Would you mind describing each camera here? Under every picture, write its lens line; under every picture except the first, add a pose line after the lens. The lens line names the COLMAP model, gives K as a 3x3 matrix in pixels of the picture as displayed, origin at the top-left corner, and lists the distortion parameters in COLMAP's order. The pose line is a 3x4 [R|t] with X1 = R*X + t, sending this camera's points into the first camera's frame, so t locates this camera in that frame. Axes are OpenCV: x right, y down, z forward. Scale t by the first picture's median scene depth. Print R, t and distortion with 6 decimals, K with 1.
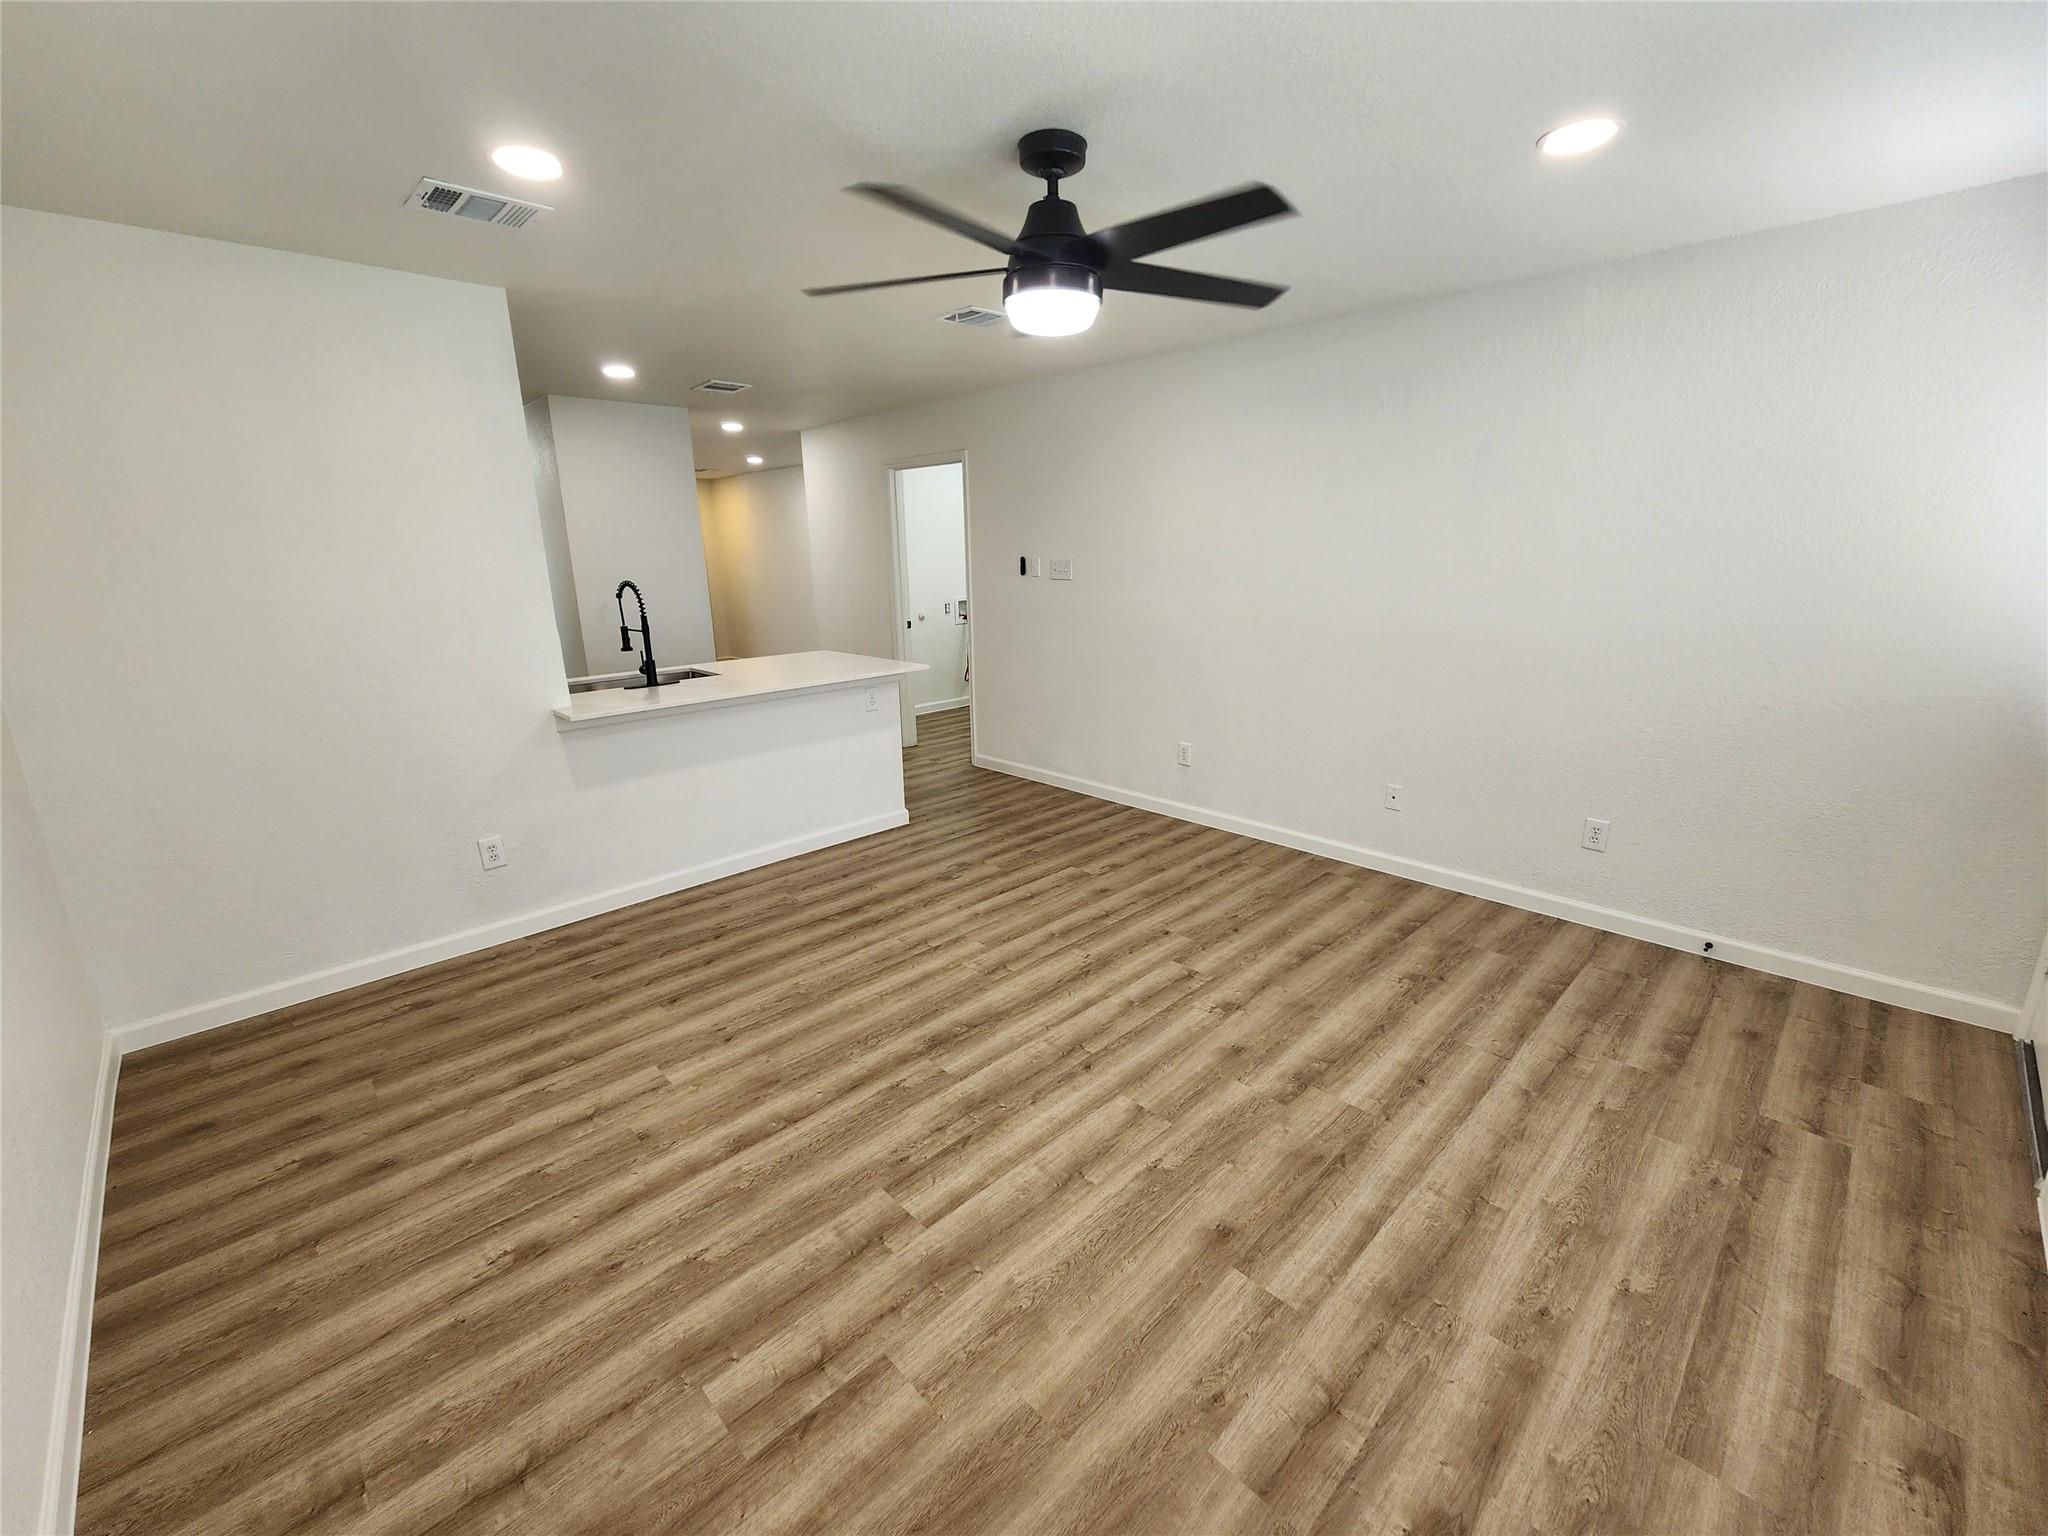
lens RADIAL K [[842.3, 0, 1029.0], [0, 842.3, 761.4], [0, 0, 1]] dist [0.001653, -0.001095]
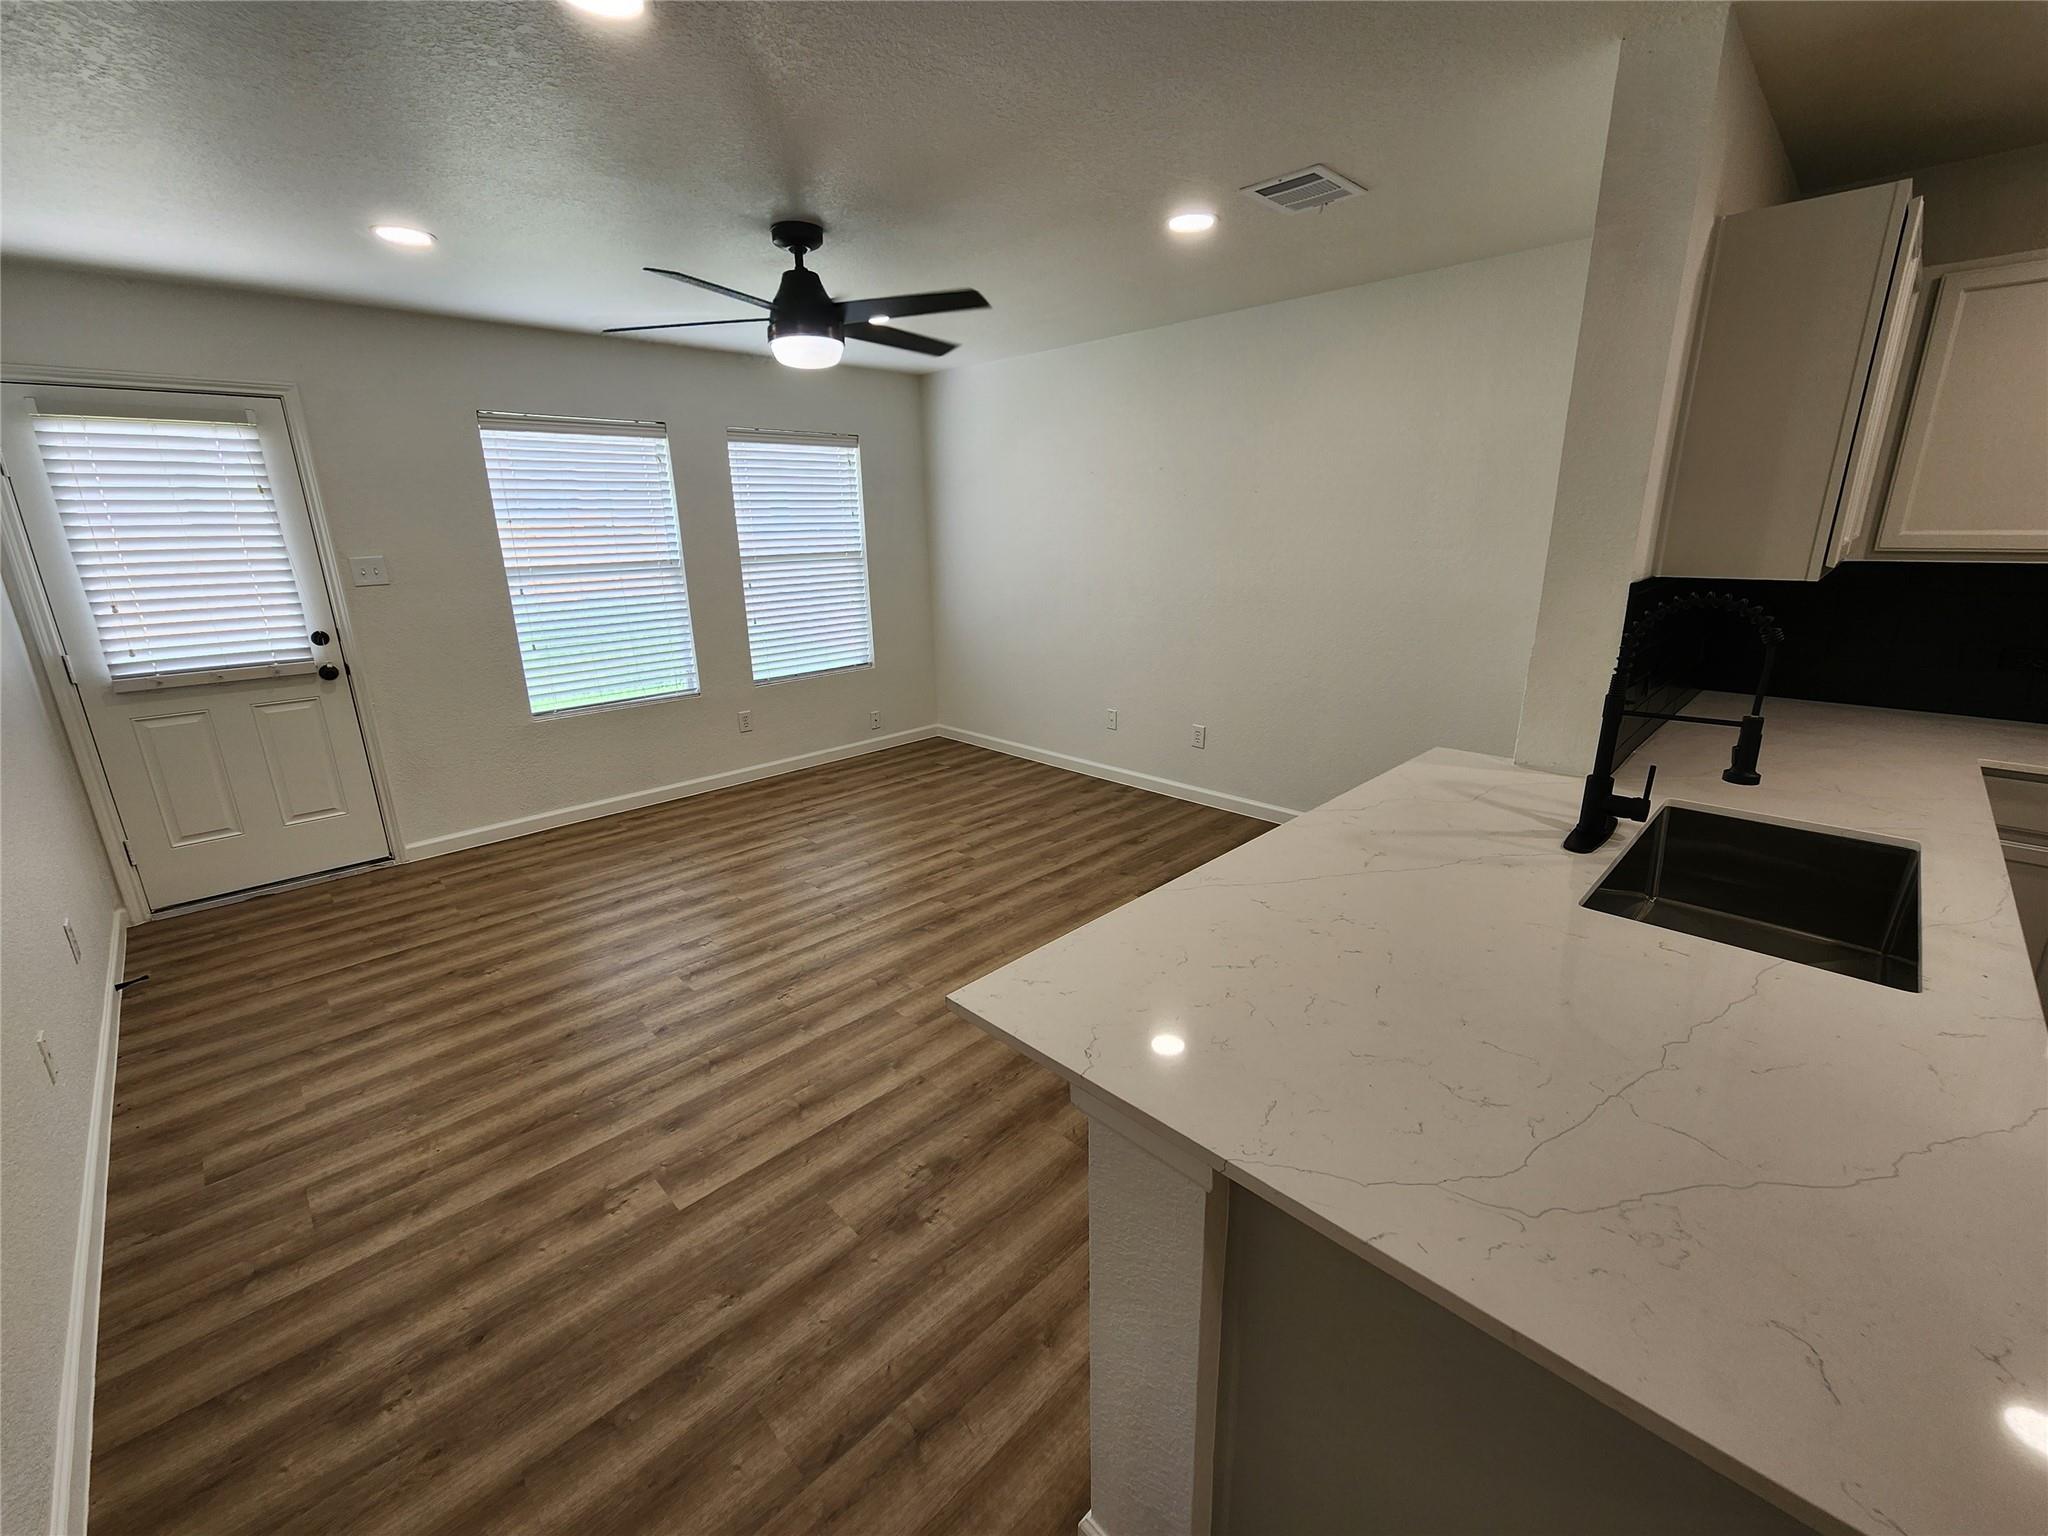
lens RADIAL K [[842.3, 0, 1029.0], [0, 842.3, 761.4], [0, 0, 1]] dist [0.001653, -0.001095]
pose [[-0.999374, 0.035084, 0.004537, -0.255696], [0.032521, 0.860672, 0.508120, -0.533486], [0.013922, 0.507950, -0.861274, 2.075983]]
